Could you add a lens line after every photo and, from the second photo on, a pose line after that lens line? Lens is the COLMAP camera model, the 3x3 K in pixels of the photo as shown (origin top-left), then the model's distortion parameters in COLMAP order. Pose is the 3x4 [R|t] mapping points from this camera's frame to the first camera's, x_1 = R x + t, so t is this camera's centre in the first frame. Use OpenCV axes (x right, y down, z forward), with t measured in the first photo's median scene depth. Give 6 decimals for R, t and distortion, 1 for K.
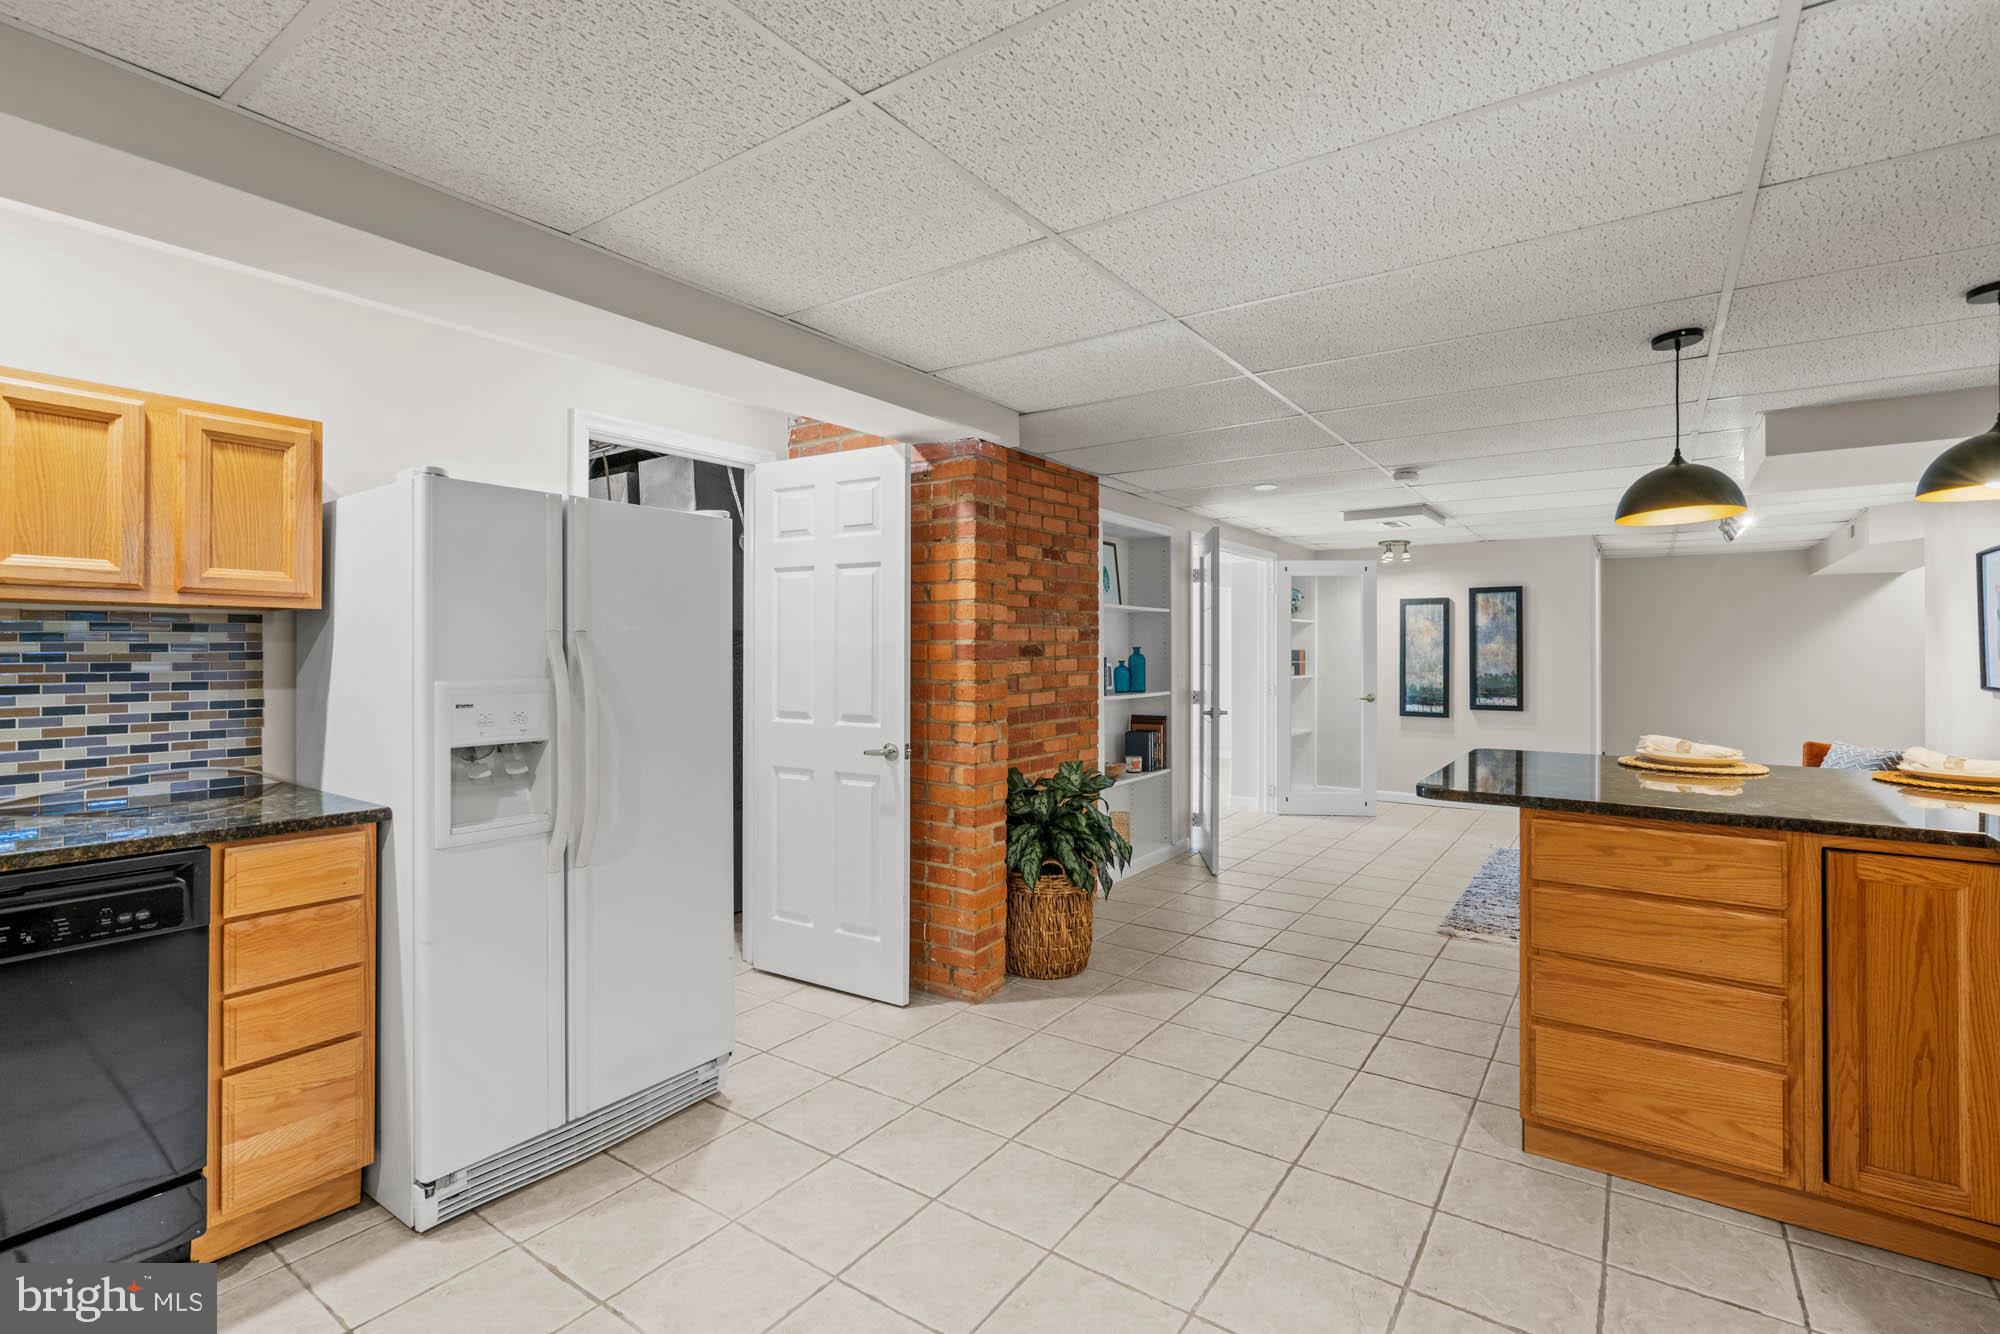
lens RADIAL K [[924.7, 0, 989.5], [0, 924.7, 652.7], [0, 0, 1]] dist [-0.009345, 0.007045]
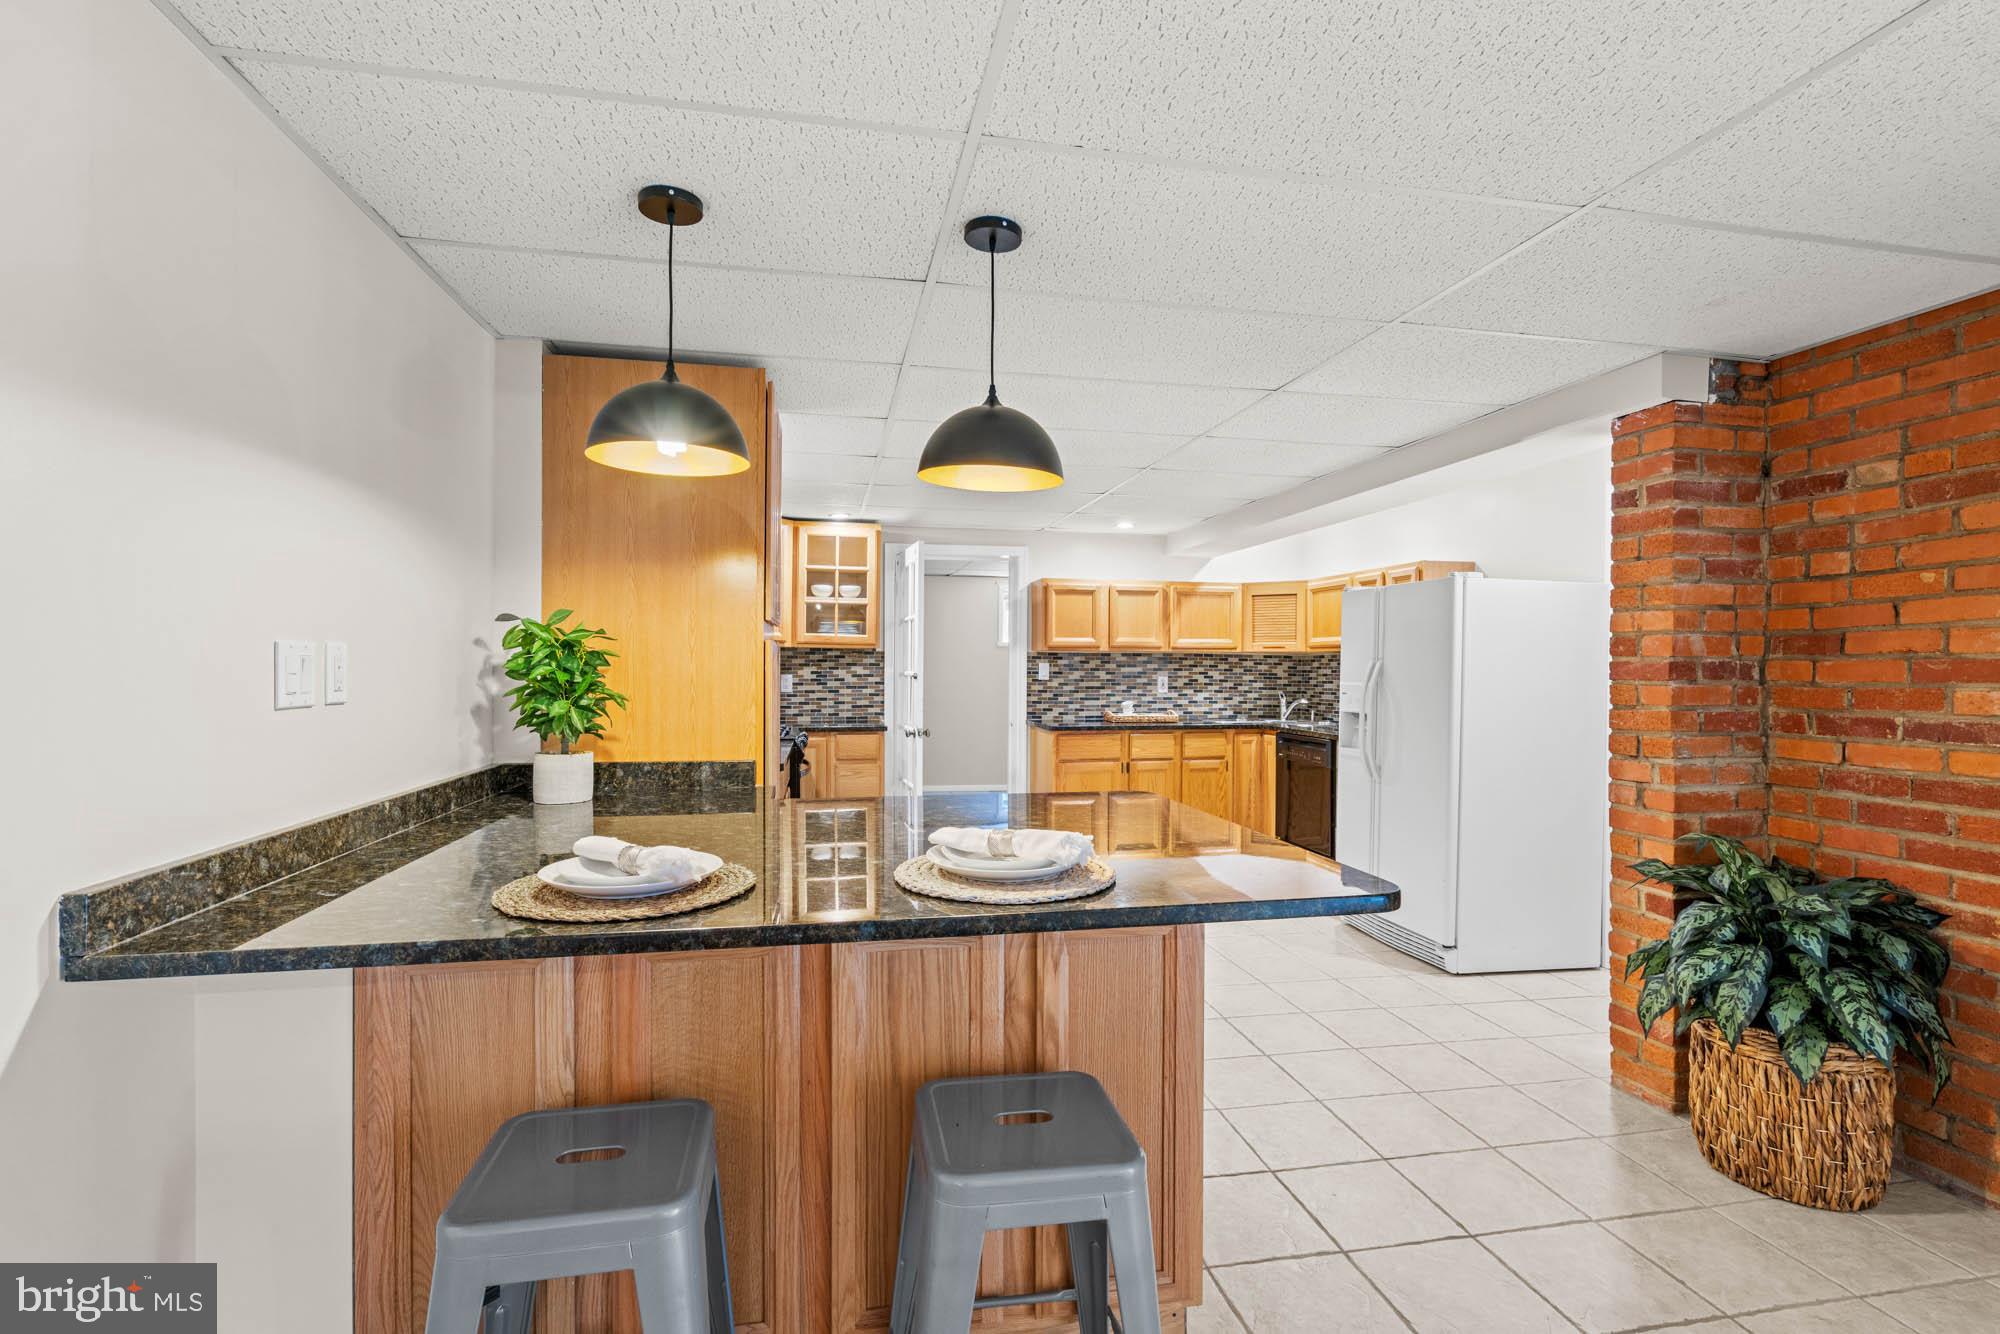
lens RADIAL K [[924.7, 0, 1010.7], [0, 924.7, 659.8], [0, 0, 1]] dist [-0.009345, 0.007045]
pose [[-0.679365, -0.008258, -0.733754, 1.595422], [-0.002996, 0.999960, -0.008481, -0.003152], [0.733795, -0.003563, -0.679362, 1.895576]]
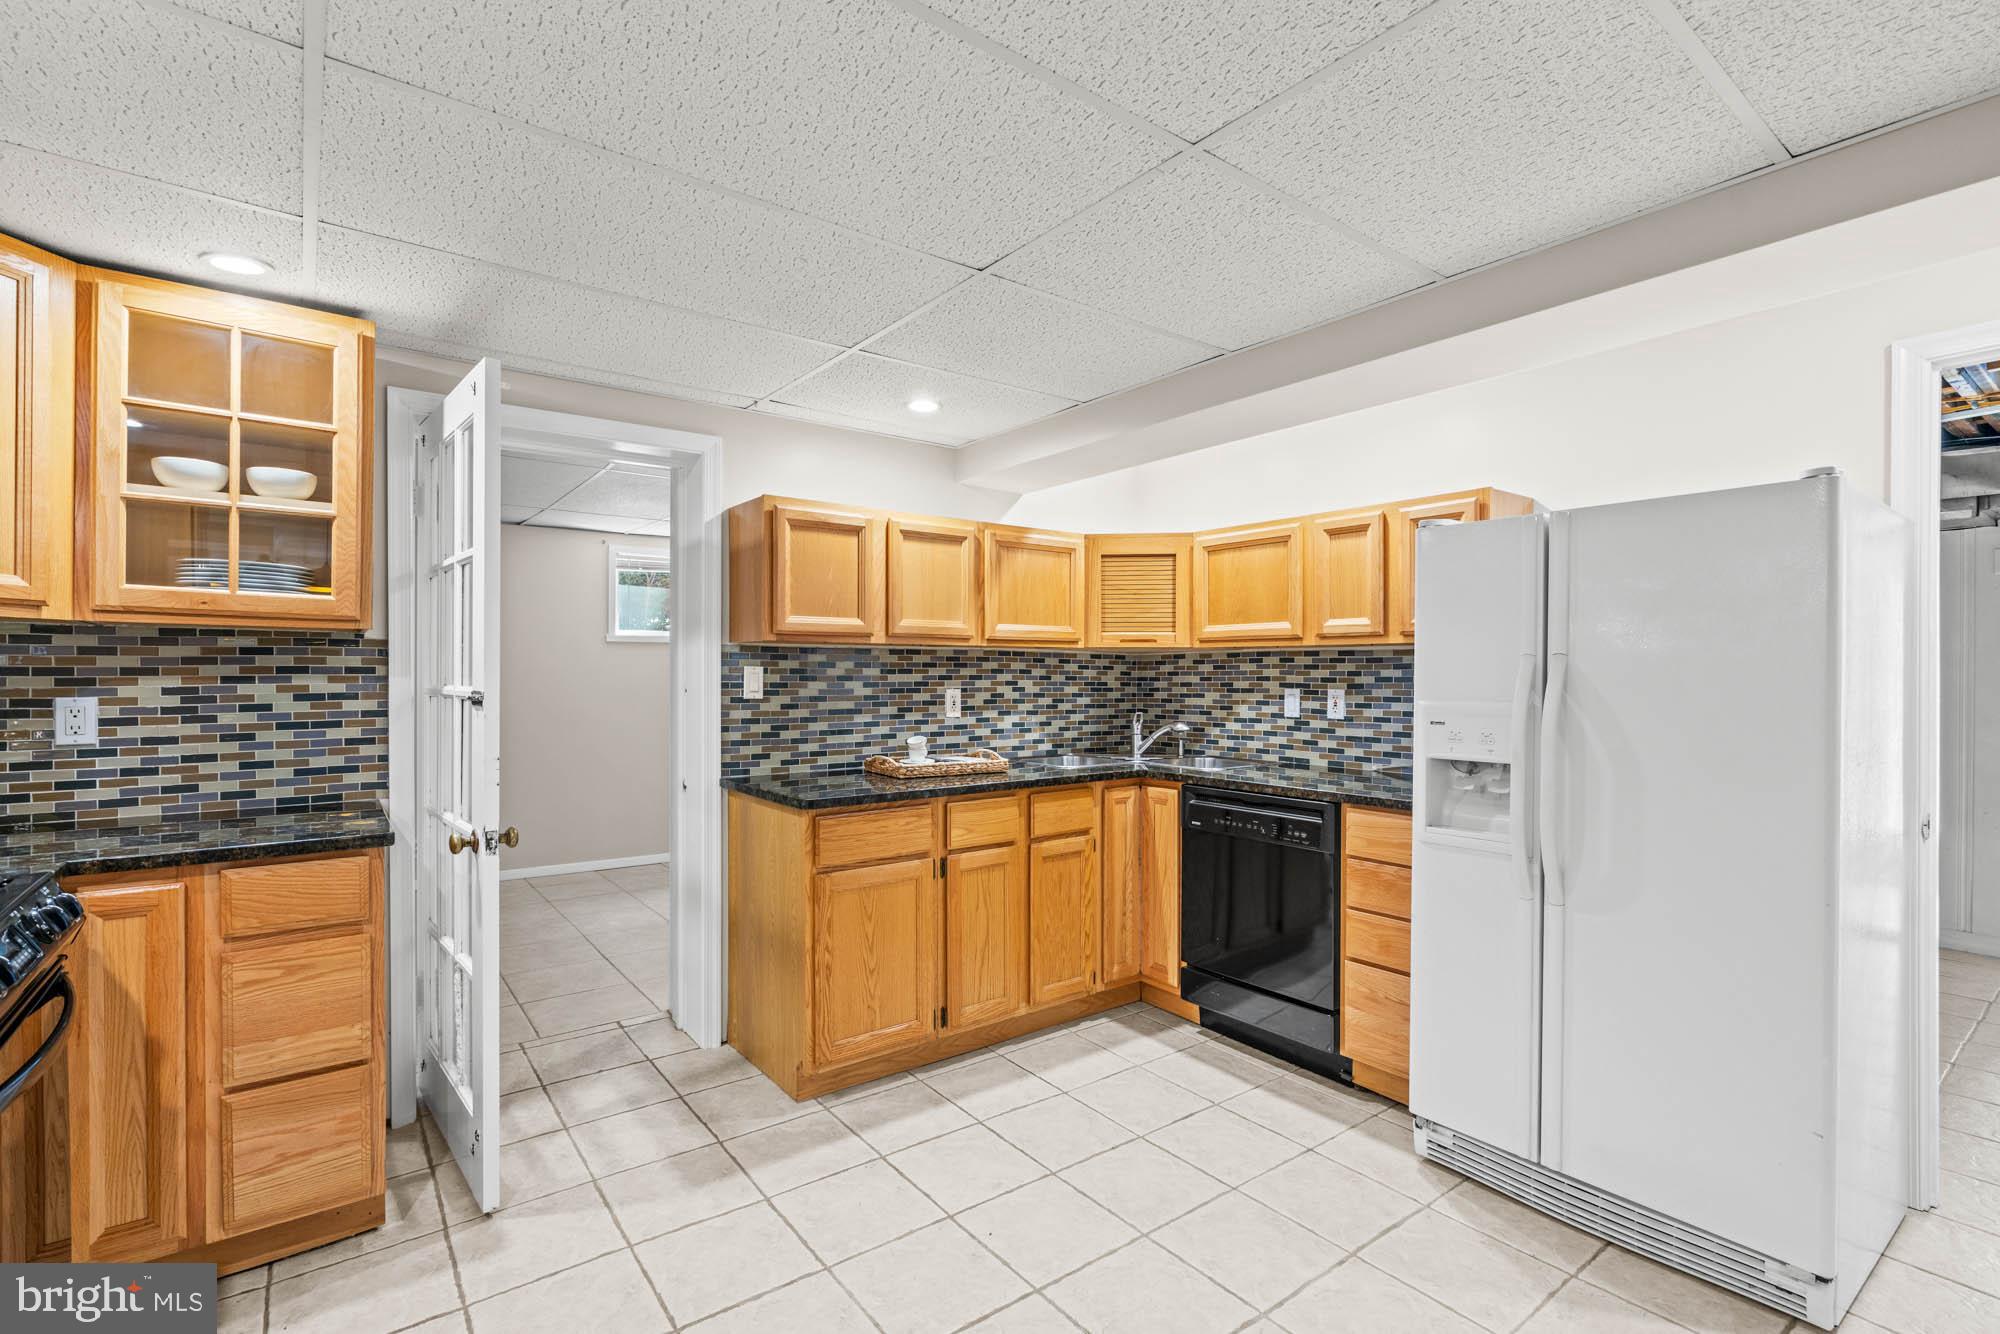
lens RADIAL K [[924.7, 0, 992.7], [0, 924.7, 674.6], [0, 0, 1]] dist [-0.009345, 0.007045]
pose [[-0.307336, 0.000038, -0.951601, 0.684676], [0.002045, 0.999998, -0.000620, -0.003126], [0.951599, -0.002136, -0.307336, 0.811180]]
